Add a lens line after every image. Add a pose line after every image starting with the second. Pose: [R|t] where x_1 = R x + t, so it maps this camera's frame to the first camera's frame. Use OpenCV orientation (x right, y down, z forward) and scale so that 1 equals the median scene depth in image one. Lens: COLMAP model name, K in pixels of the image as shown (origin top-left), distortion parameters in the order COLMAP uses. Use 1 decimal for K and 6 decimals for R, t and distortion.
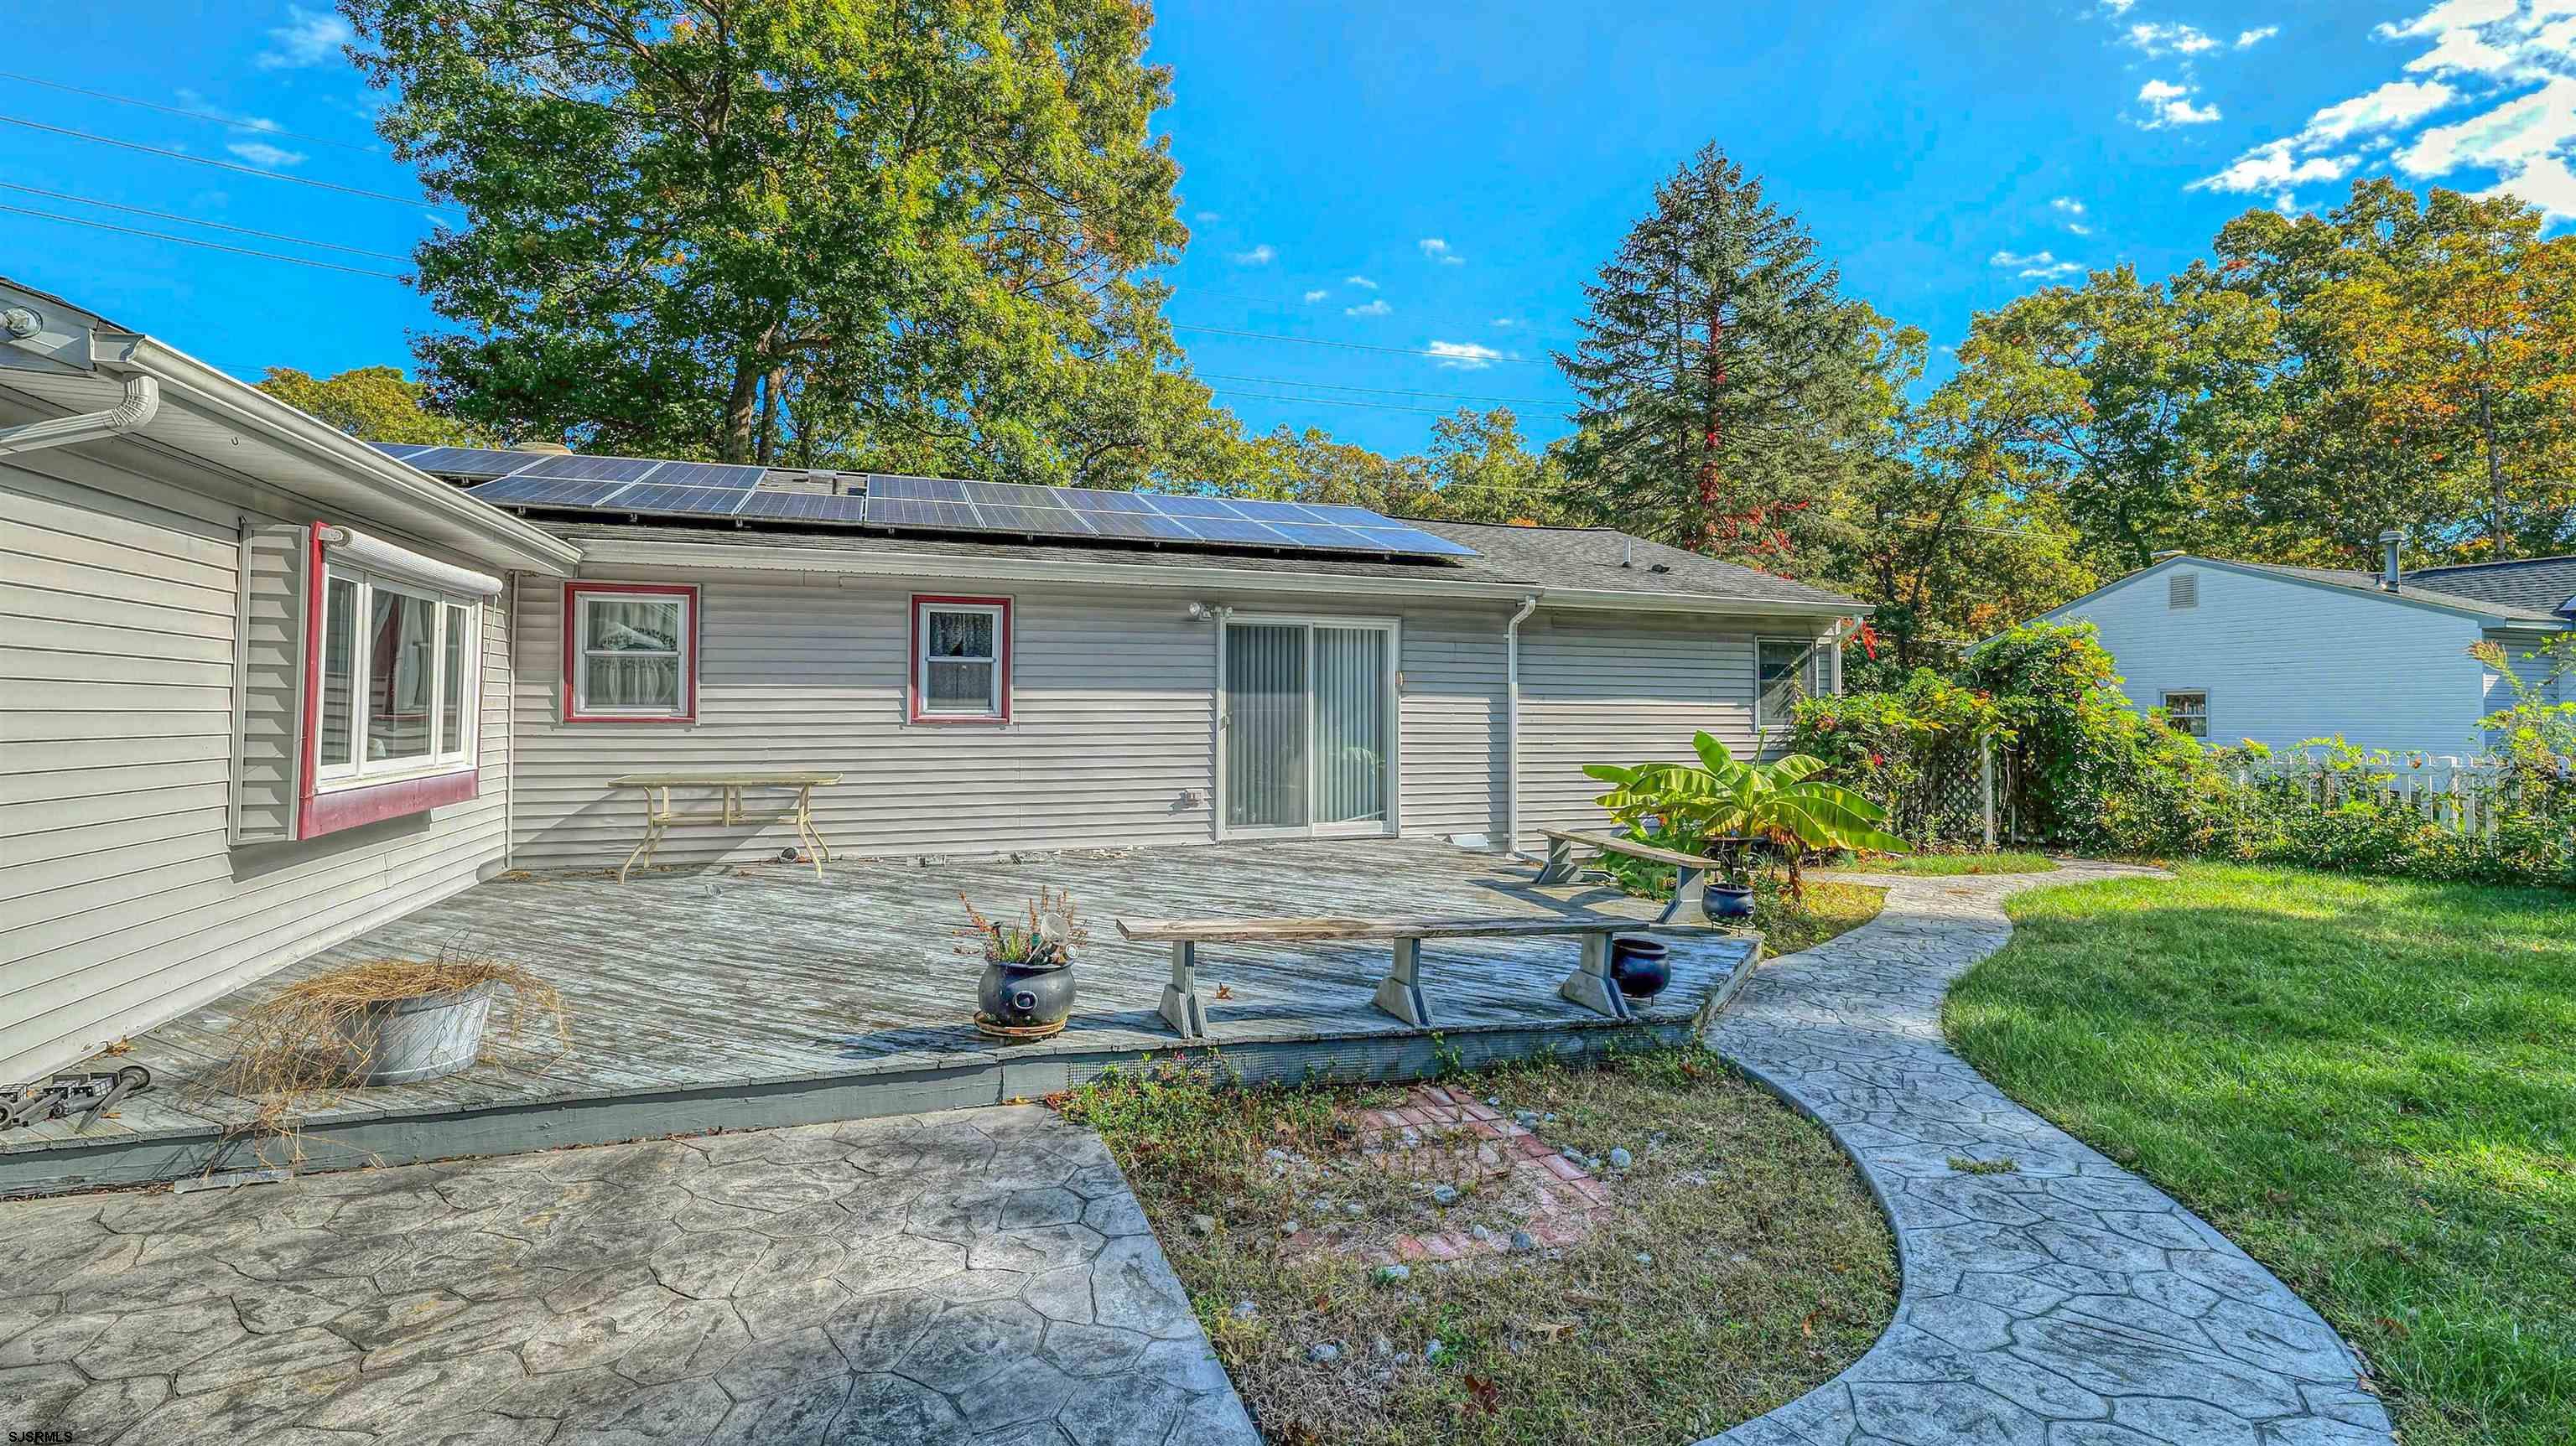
lens RADIAL K [[1105.7, 0, 1265.4], [0, 1105.7, 696.3], [0, 0, 1]] dist [-0.000232, 0.000029]
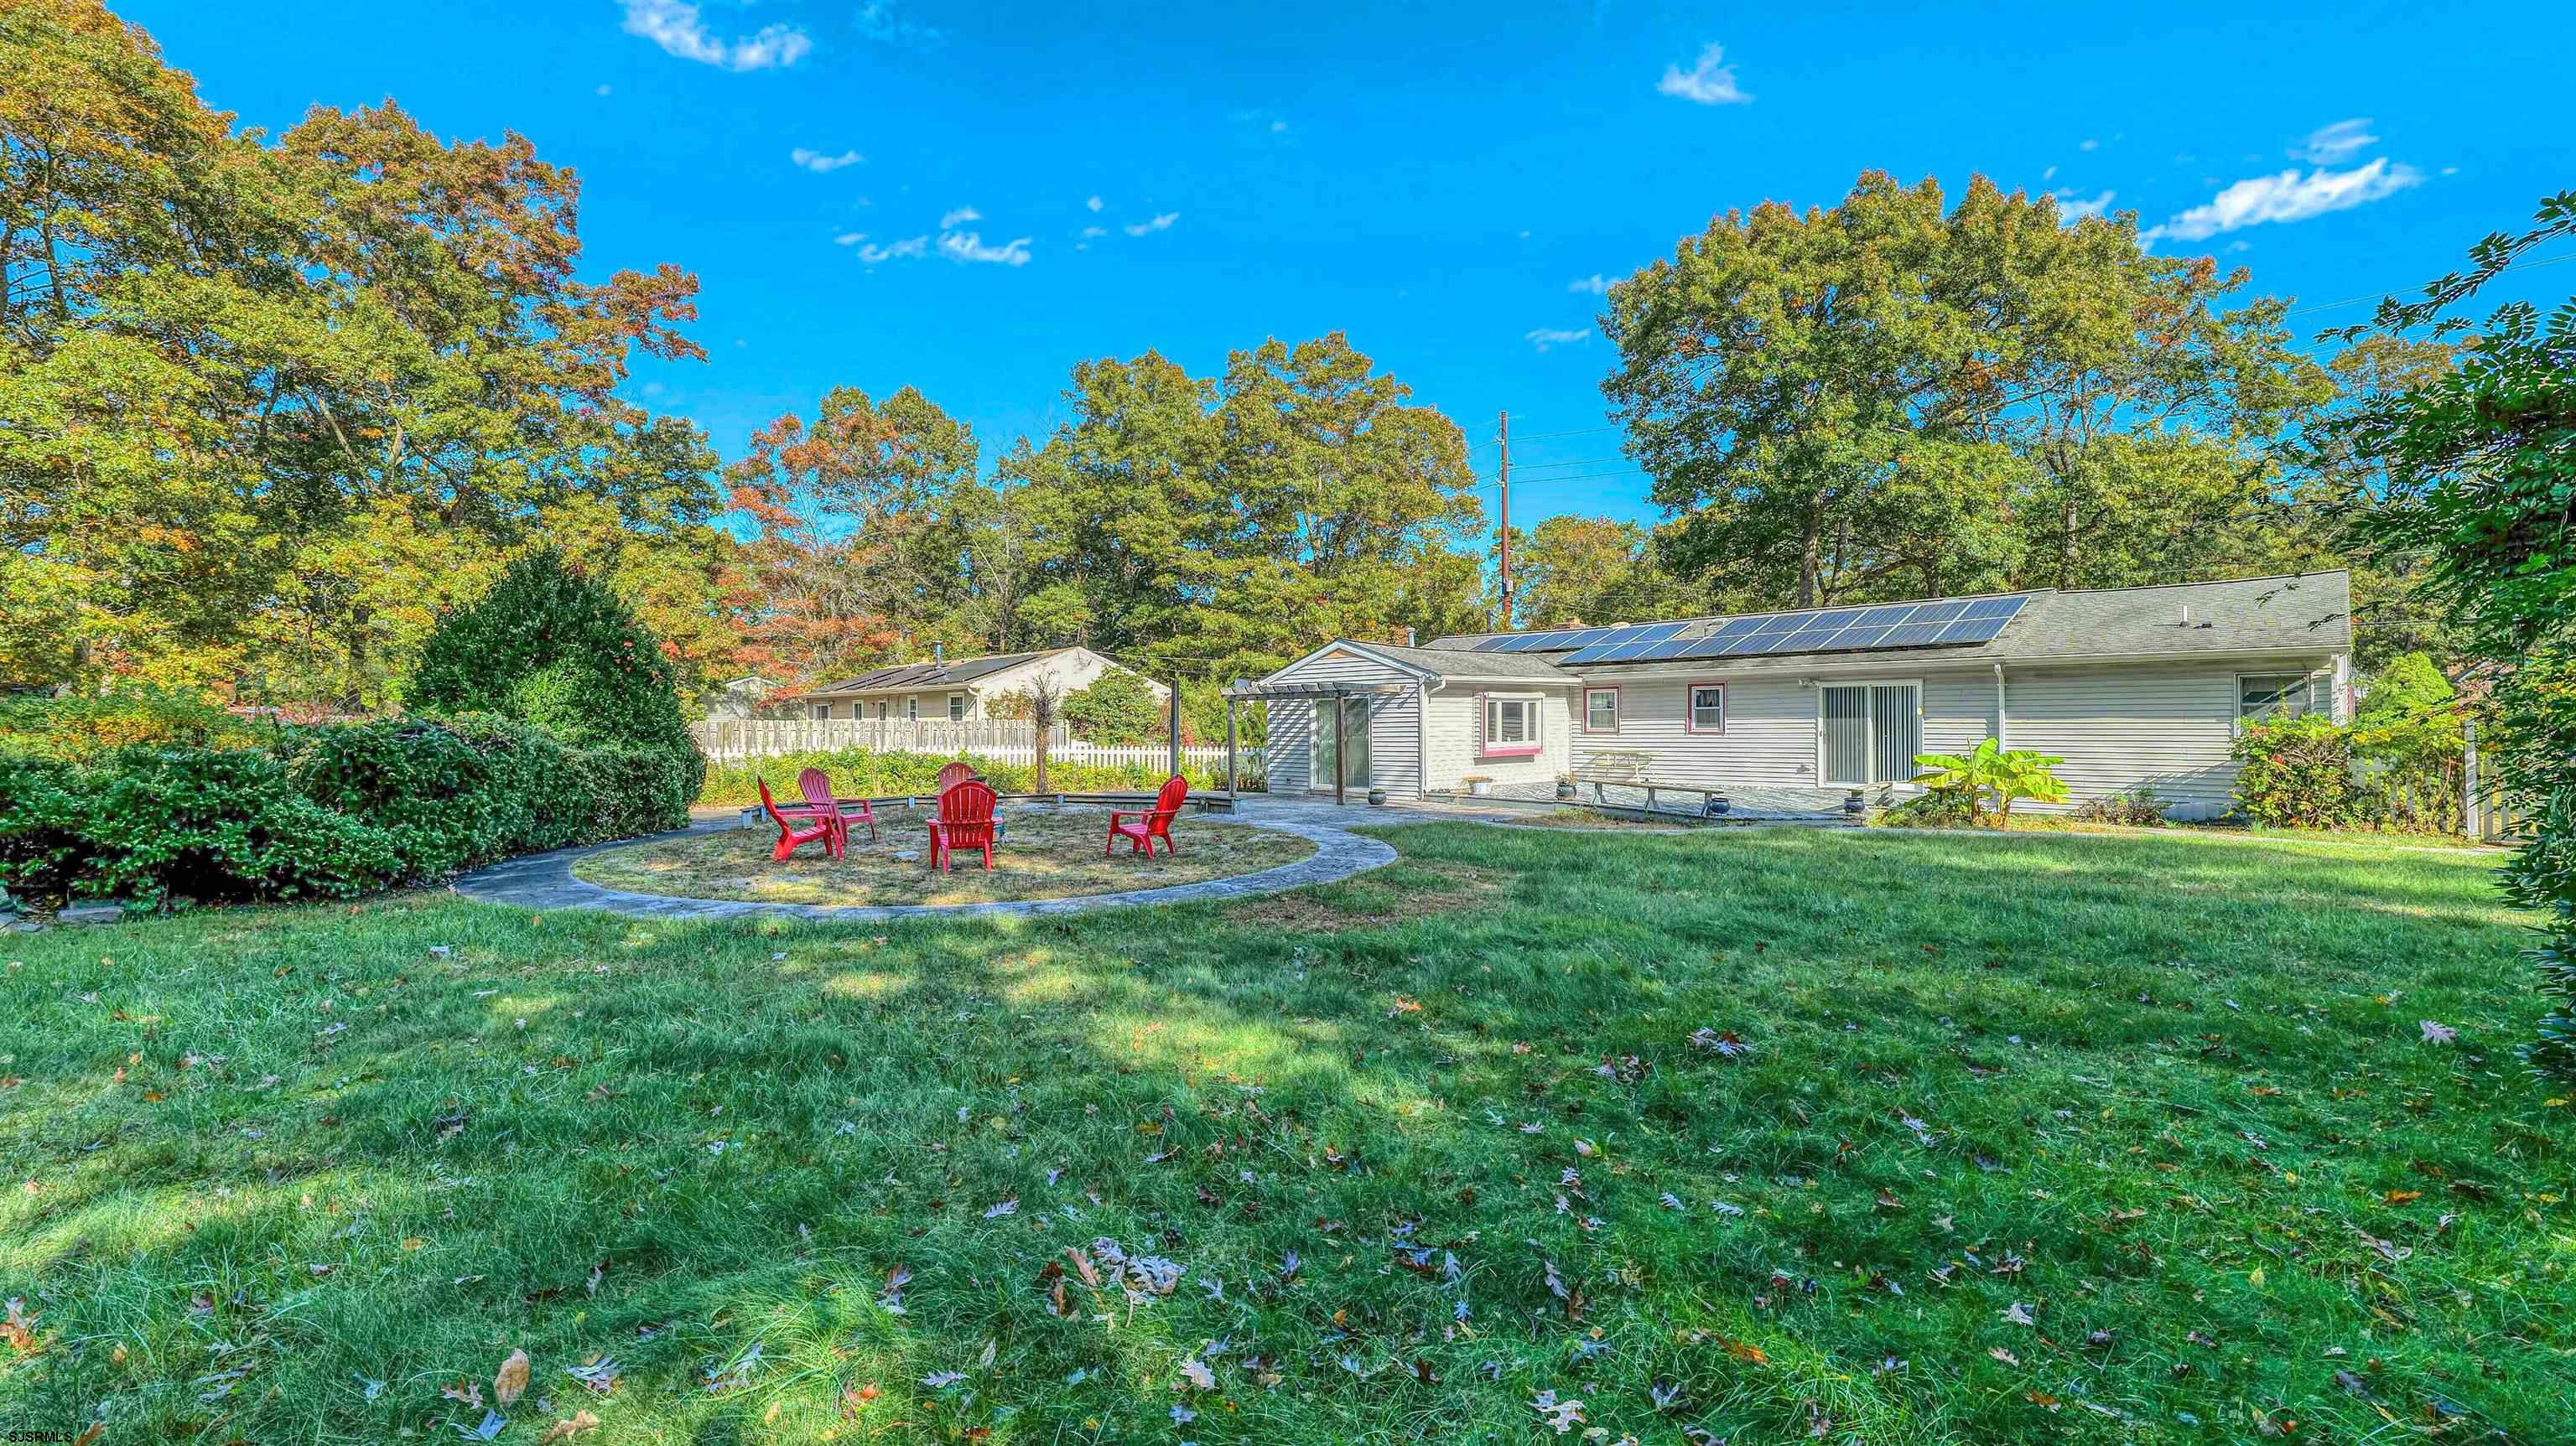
lens RADIAL K [[1055.3, 0, 1288.0], [0, 1055.3, 723.0], [0, 0, 1]] dist [0.000028, 0.000044]
pose [[0.411158, -0.003538, -0.911557, 1.407690], [0.026552, 0.999615, 0.008097, -0.040374], [0.911177, -0.027533, 0.411094, -0.797472]]
